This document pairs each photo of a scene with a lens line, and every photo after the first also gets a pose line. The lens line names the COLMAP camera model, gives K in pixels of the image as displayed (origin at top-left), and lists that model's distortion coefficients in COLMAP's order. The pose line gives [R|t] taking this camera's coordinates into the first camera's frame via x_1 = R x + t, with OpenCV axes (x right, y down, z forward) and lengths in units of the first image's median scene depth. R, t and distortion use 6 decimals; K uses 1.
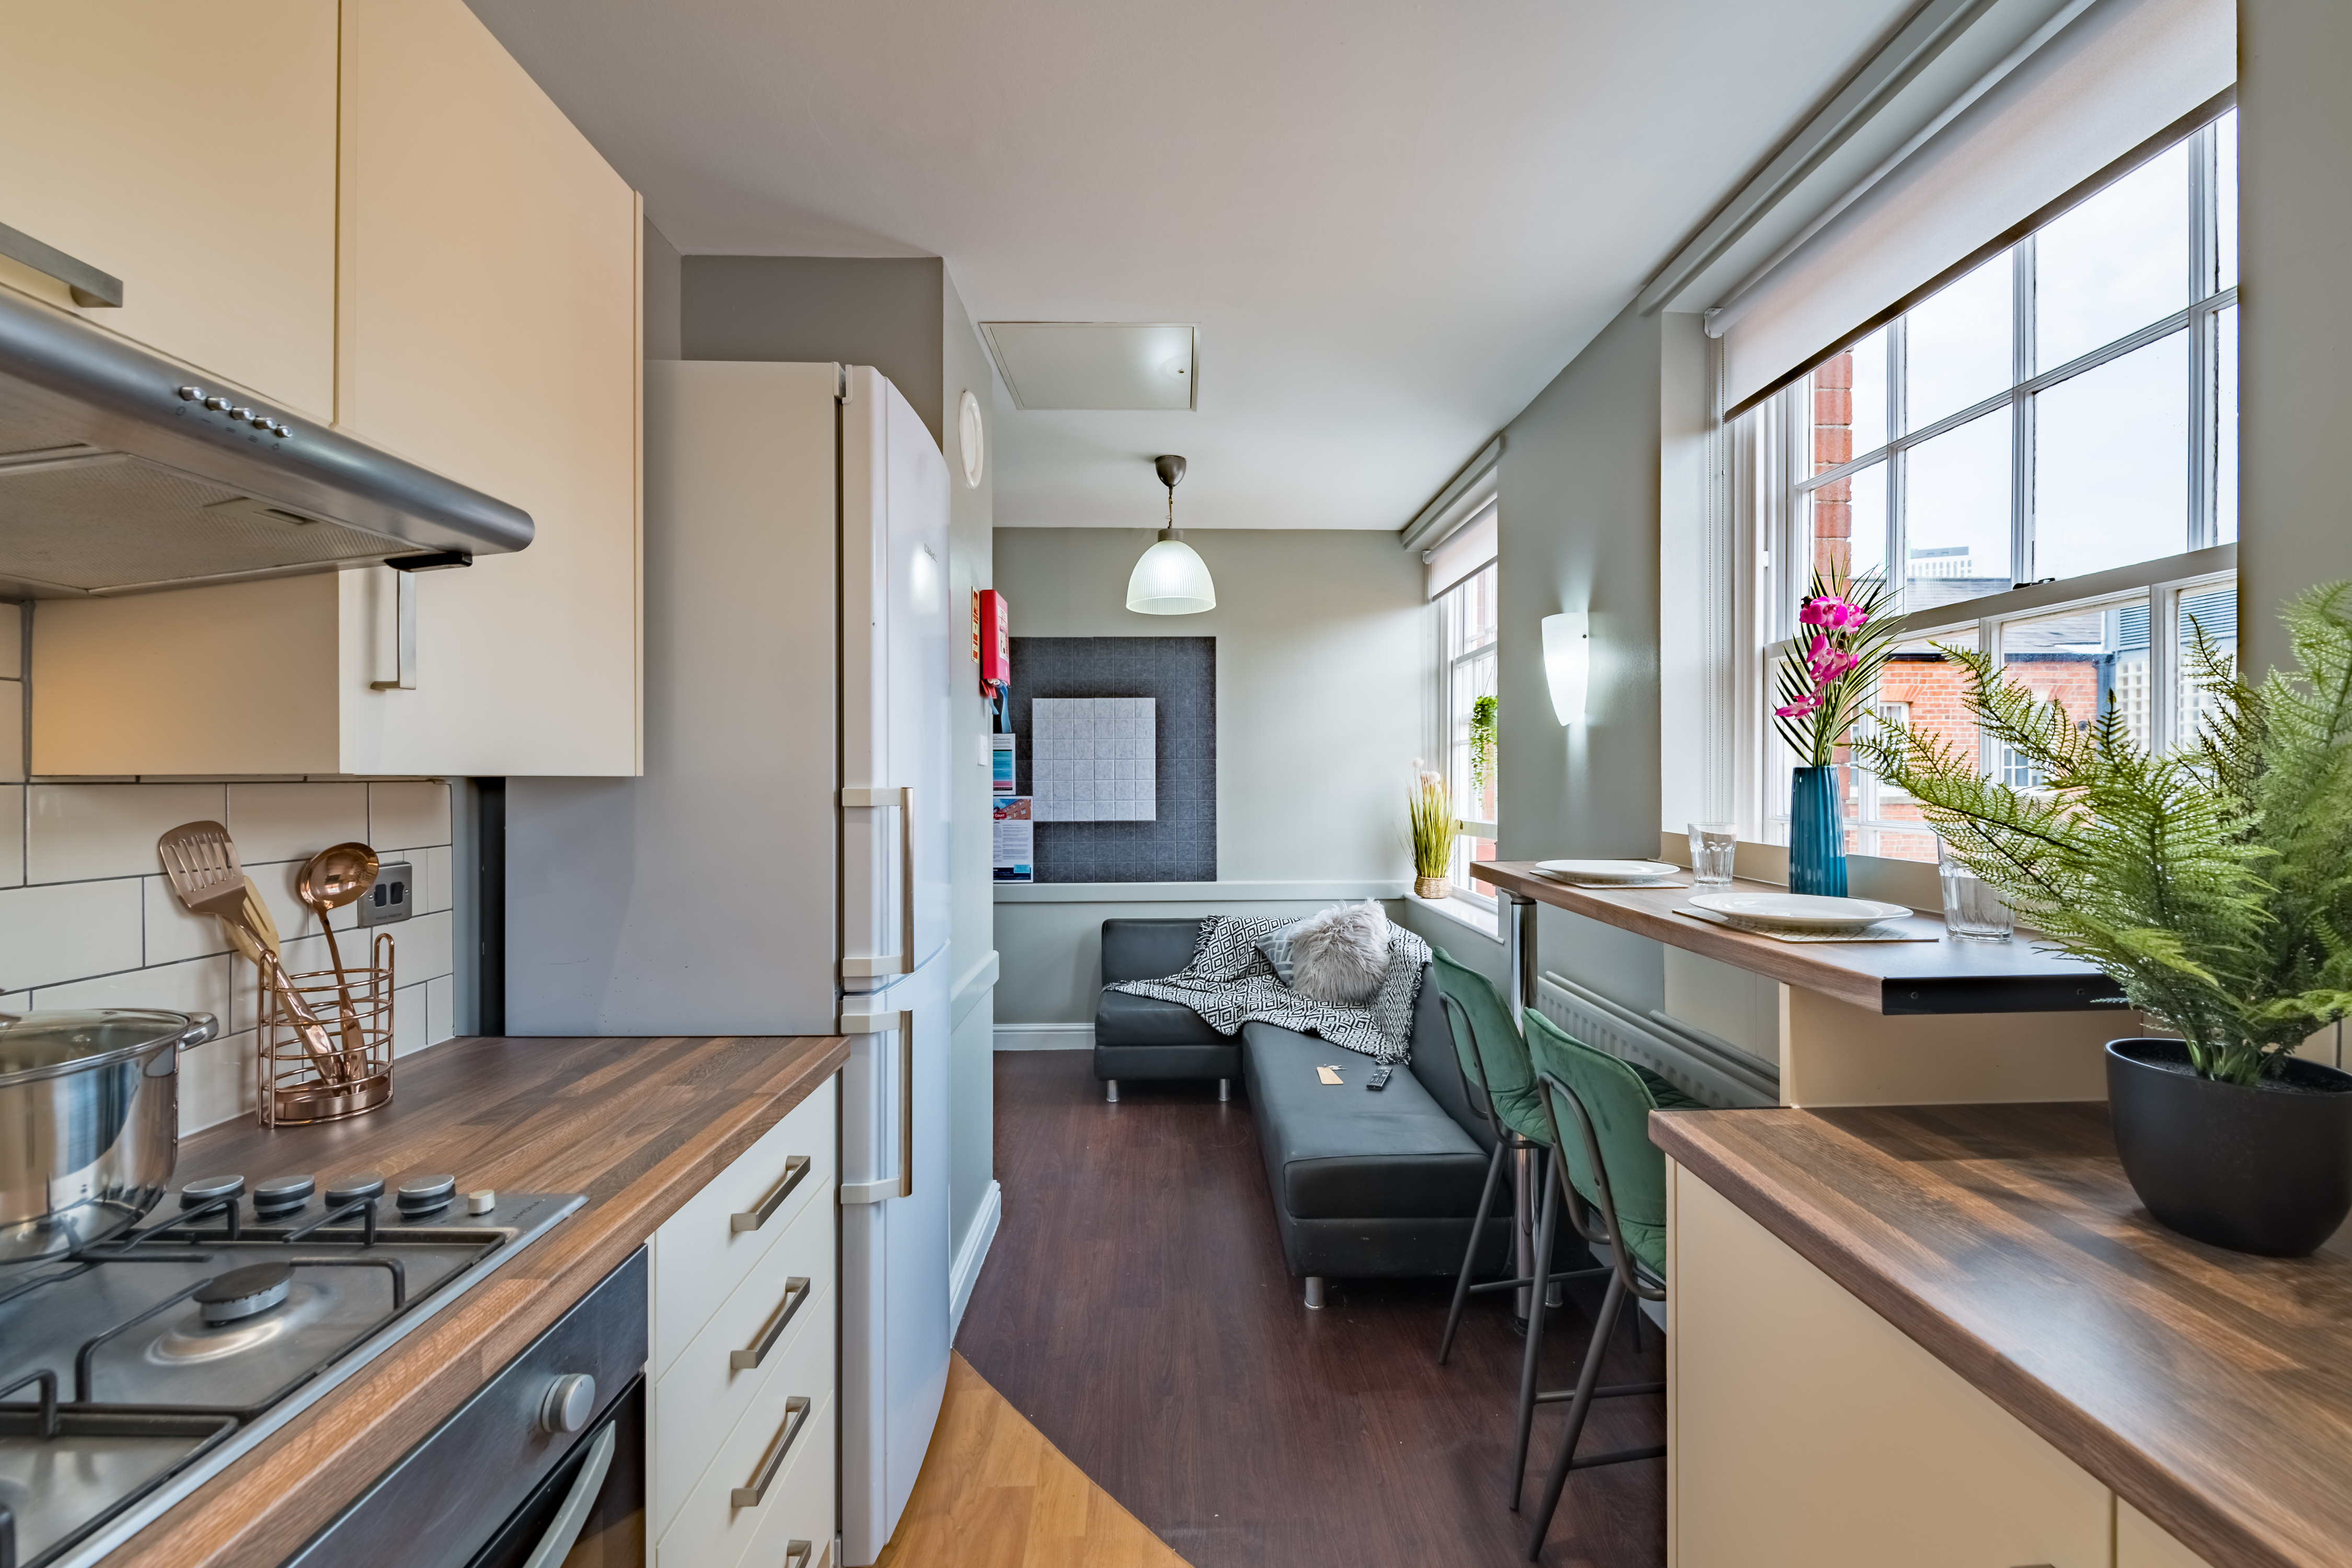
lens RADIAL K [[952.6, 0, 1166.5], [0, 952.6, 783.8], [0, 0, 1]] dist [-0.000973, -0.003694]
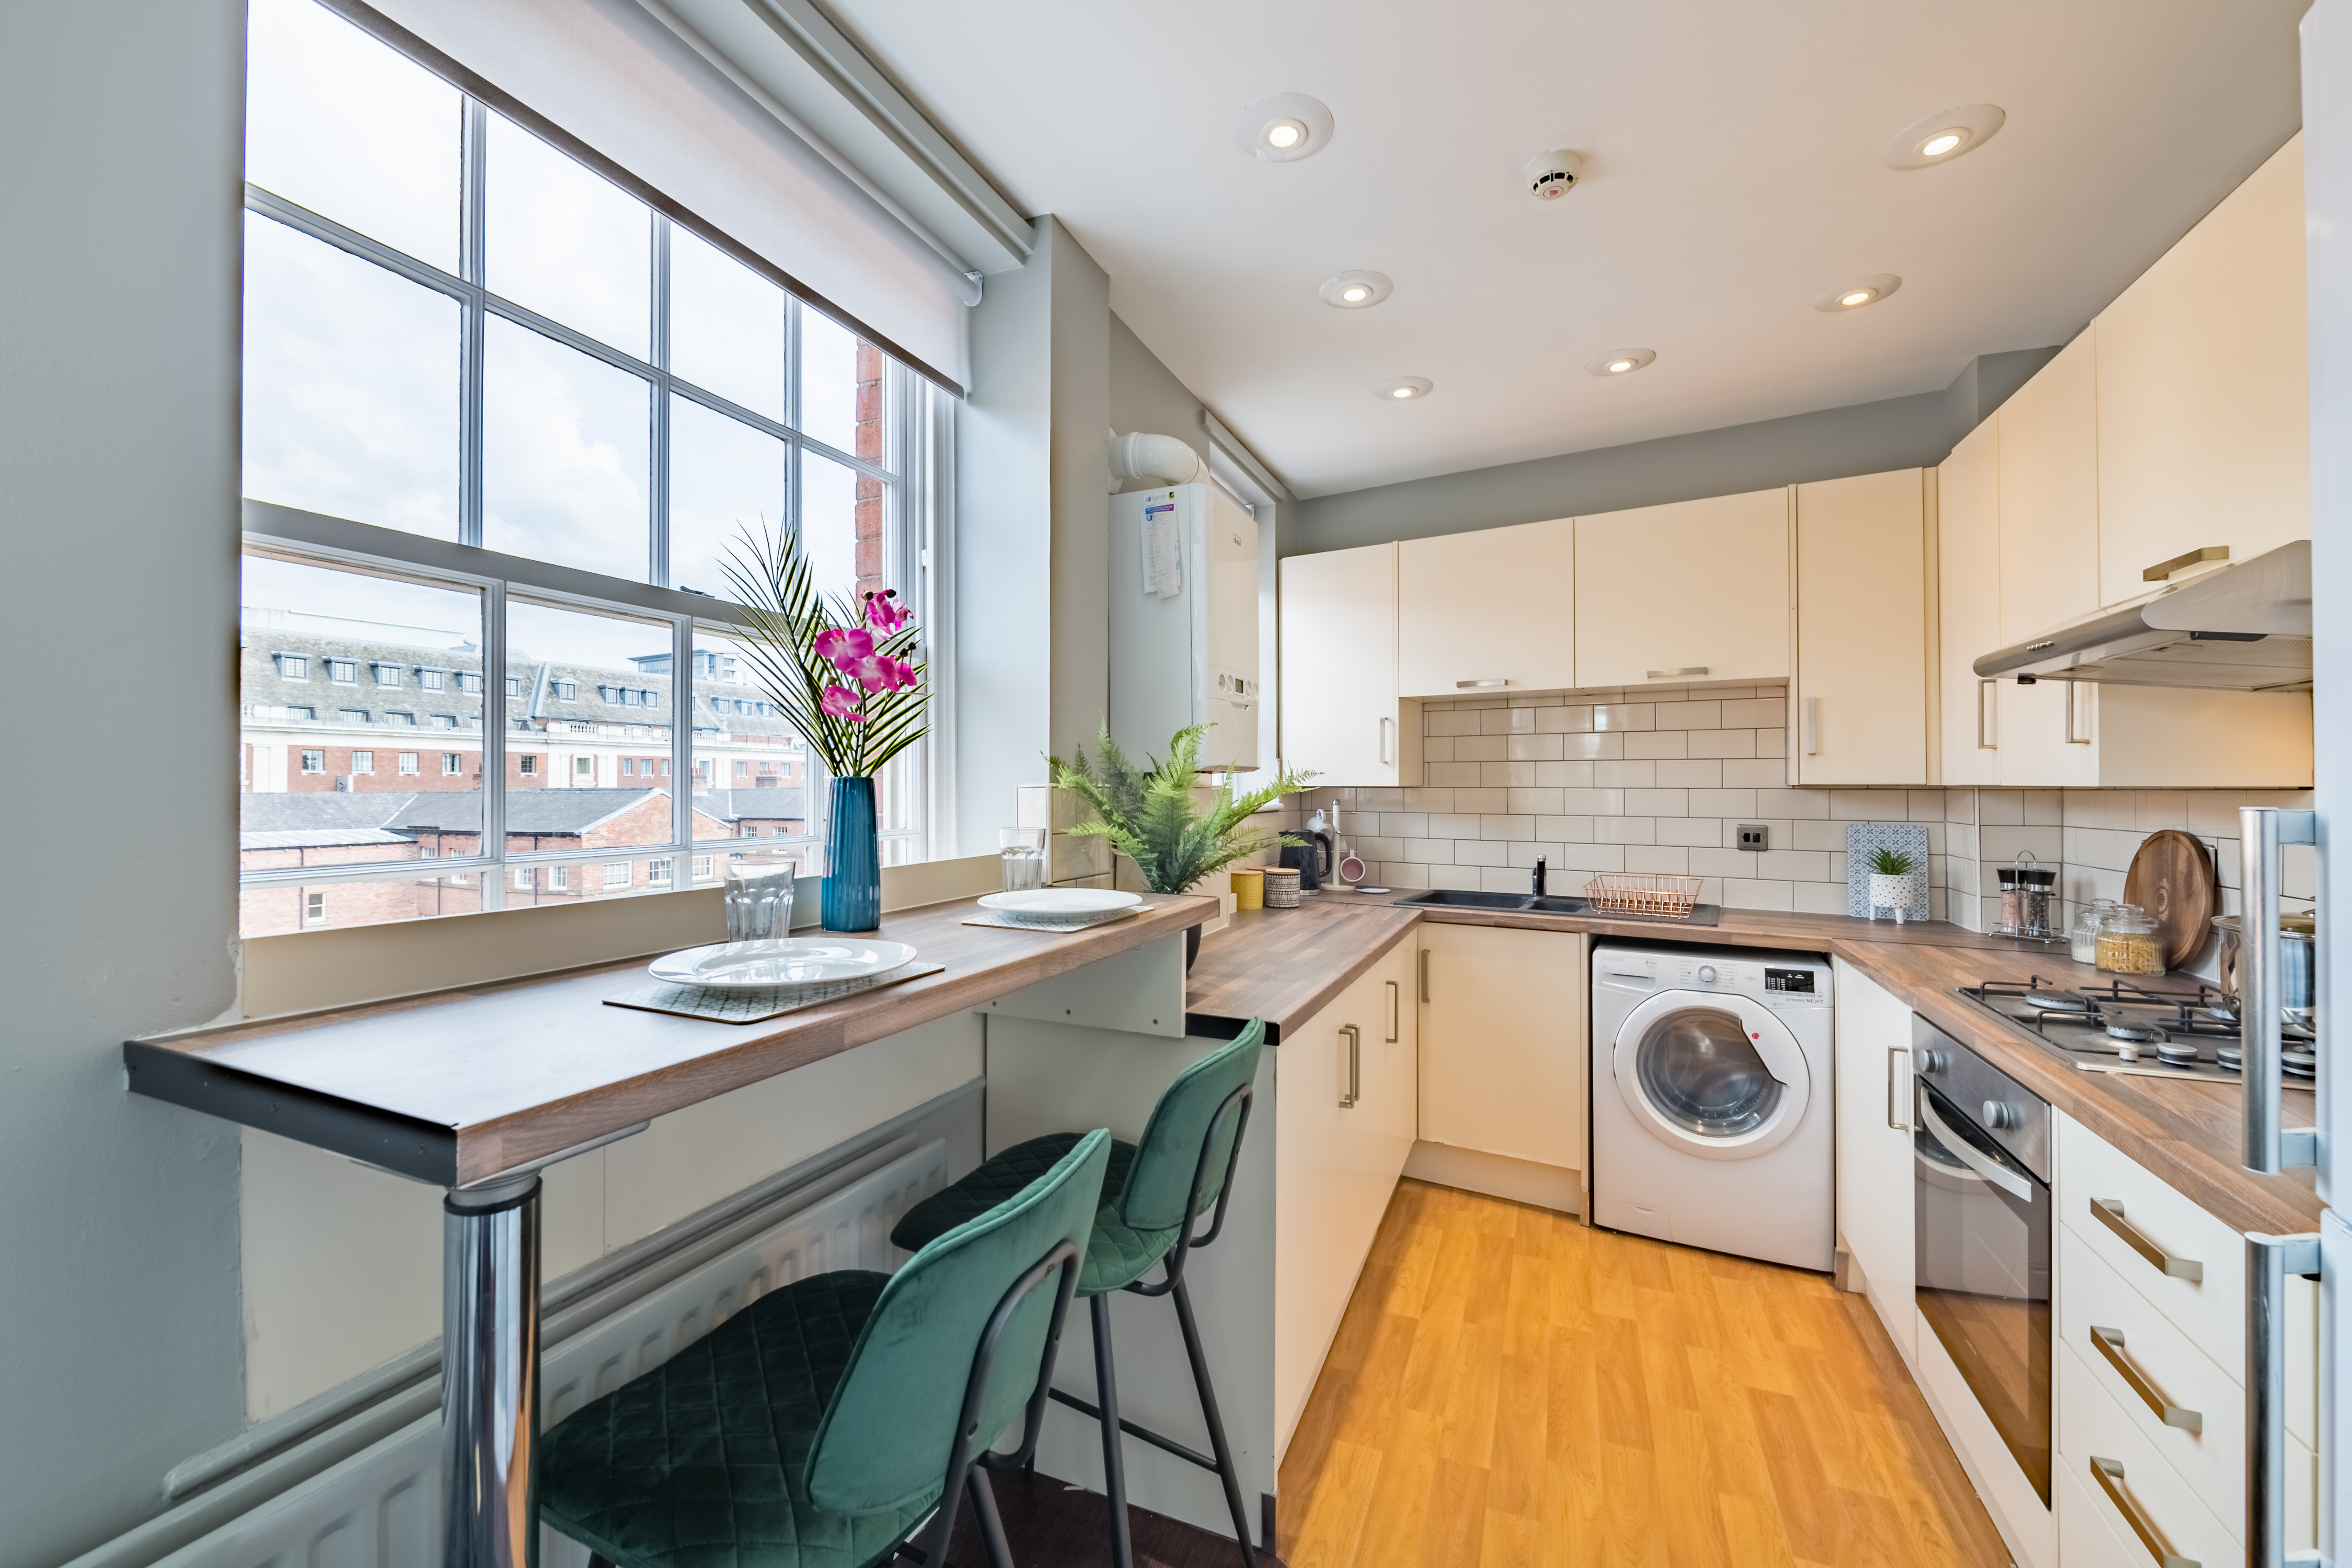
lens RADIAL K [[952.6, 0, 1166.5], [0, 952.6, 783.8], [0, 0, 1]] dist [-0.000973, -0.003694]
pose [[-0.911859, -0.000402, 0.410502, 0.066056], [-0.002697, 0.999984, -0.005012, -0.011588], [-0.410494, -0.005678, -0.911846, 1.628599]]
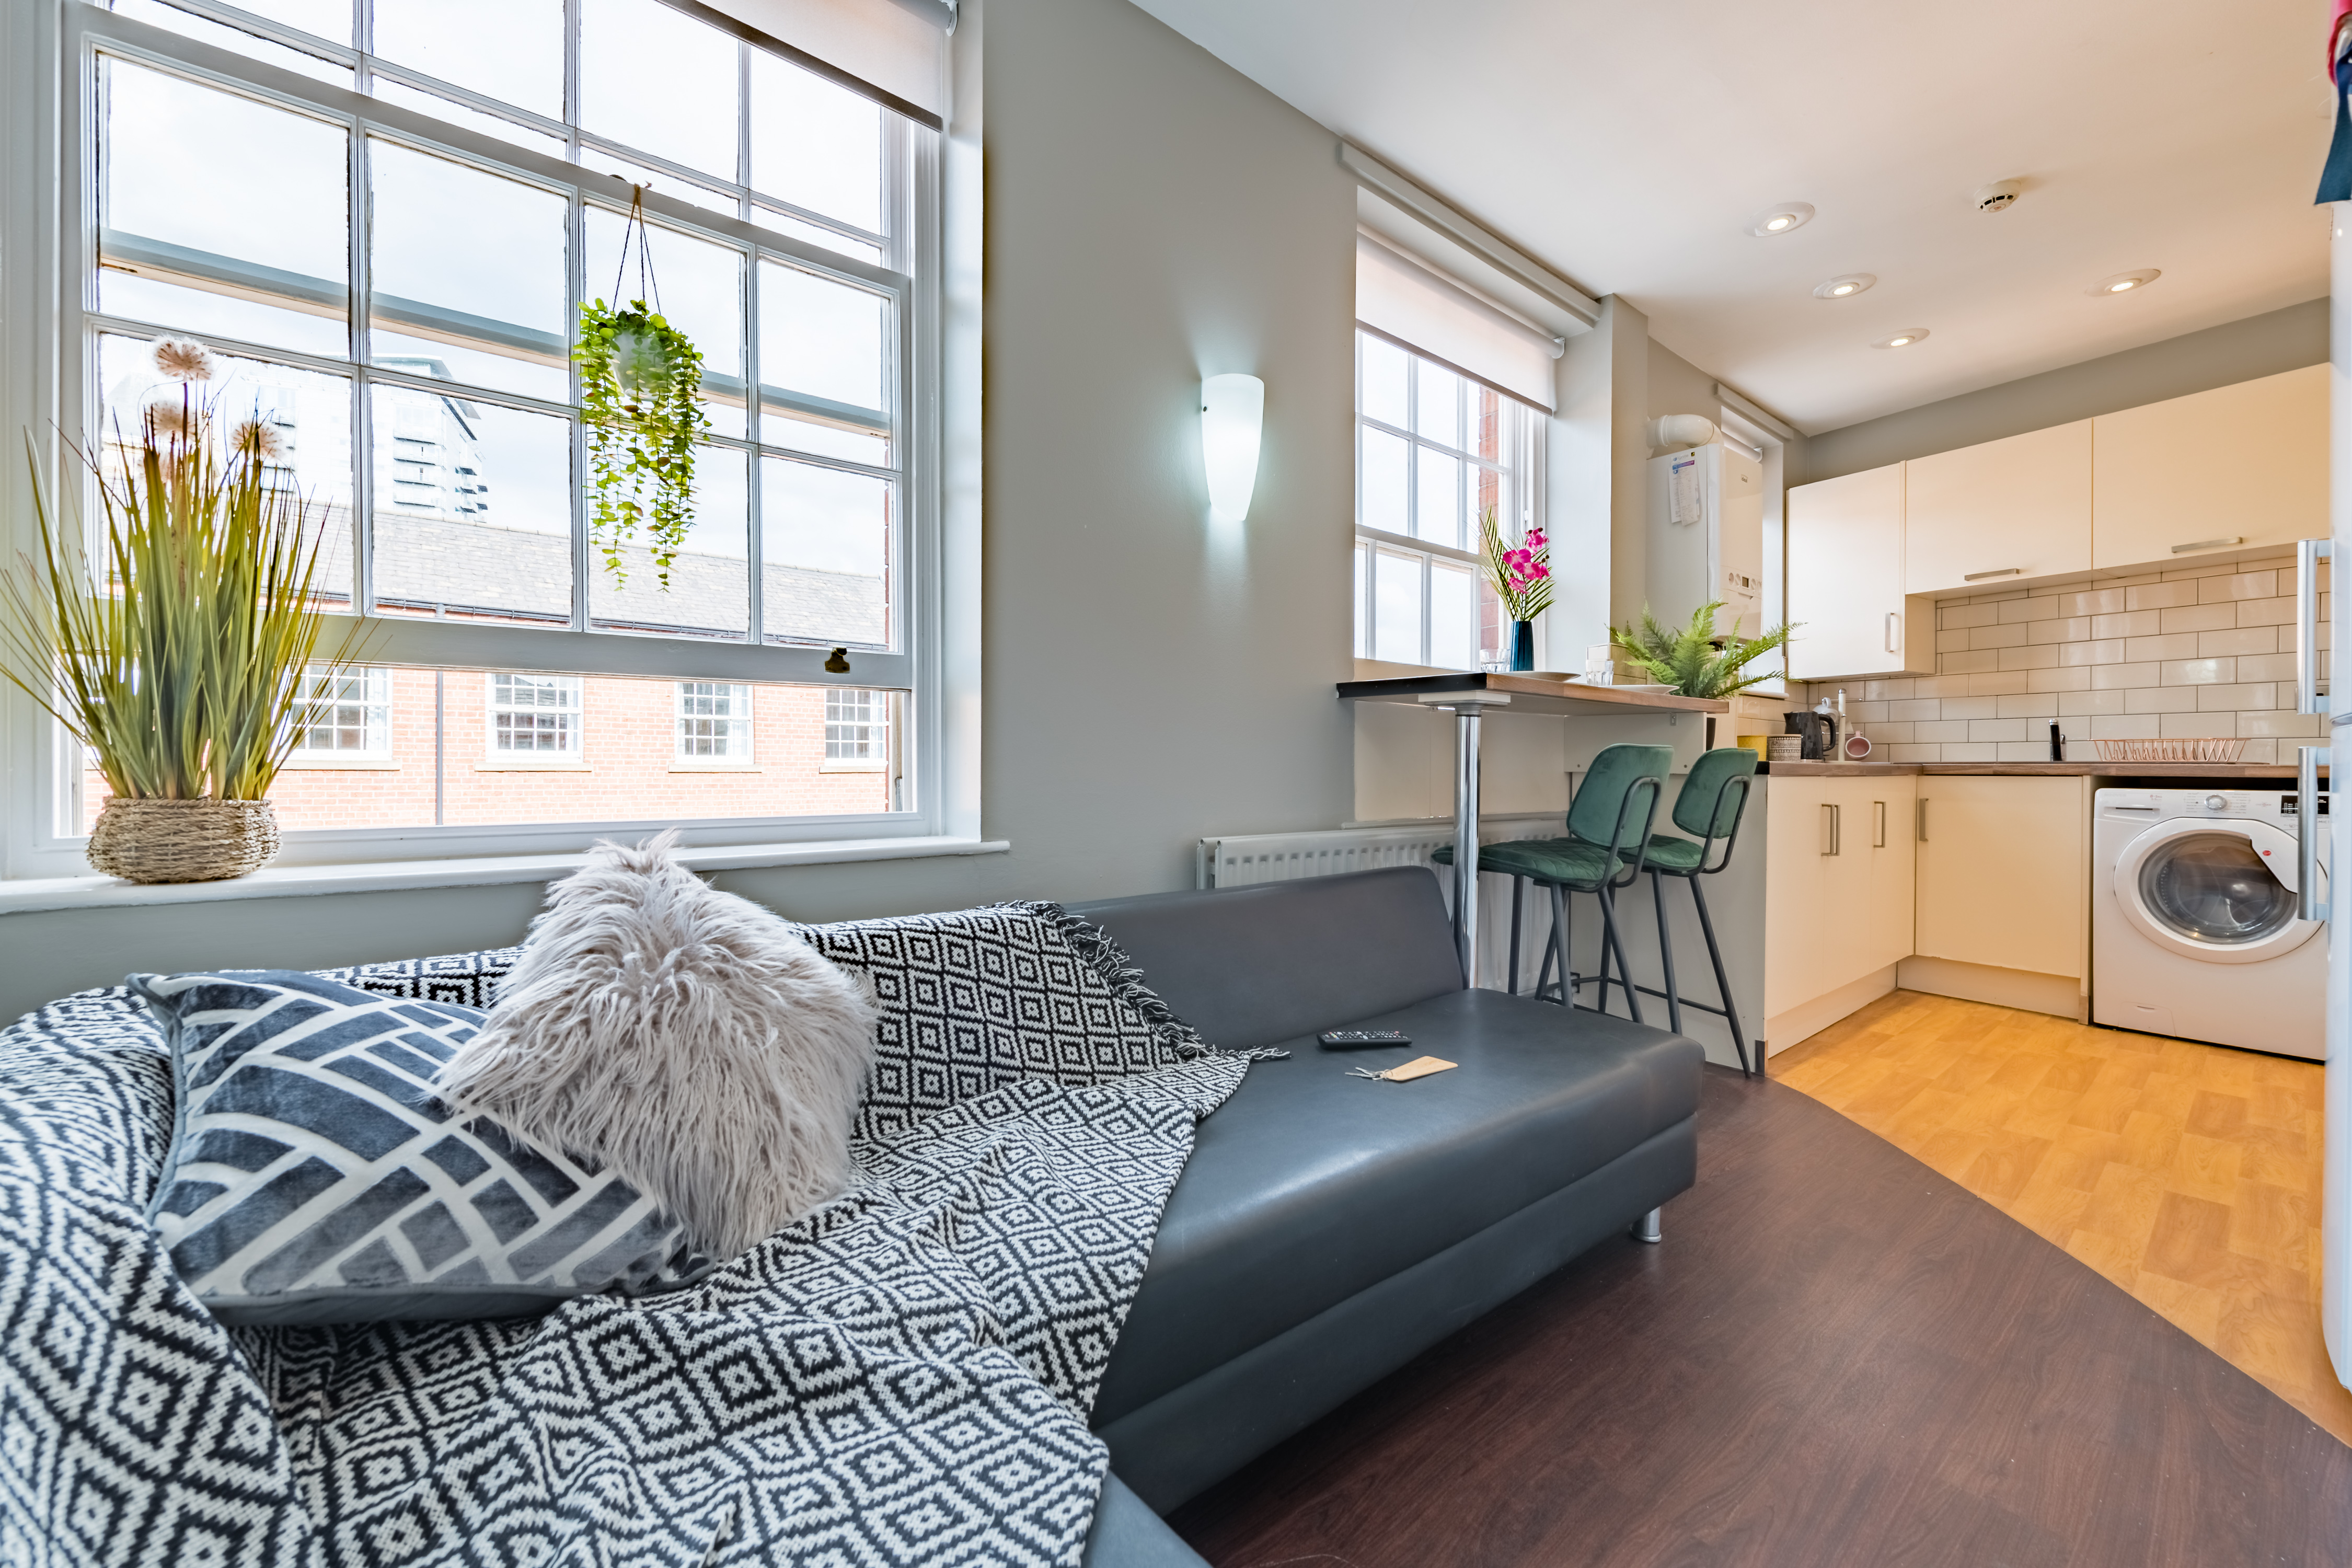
lens RADIAL K [[952.6, 0, 1166.5], [0, 952.6, 783.8], [0, 0, 1]] dist [-0.000973, -0.003694]
pose [[-0.624143, -0.013140, 0.781200, -0.285818], [-0.002016, 0.999882, 0.015208, 0.251247], [-0.781307, 0.007917, -0.624096, 2.565685]]
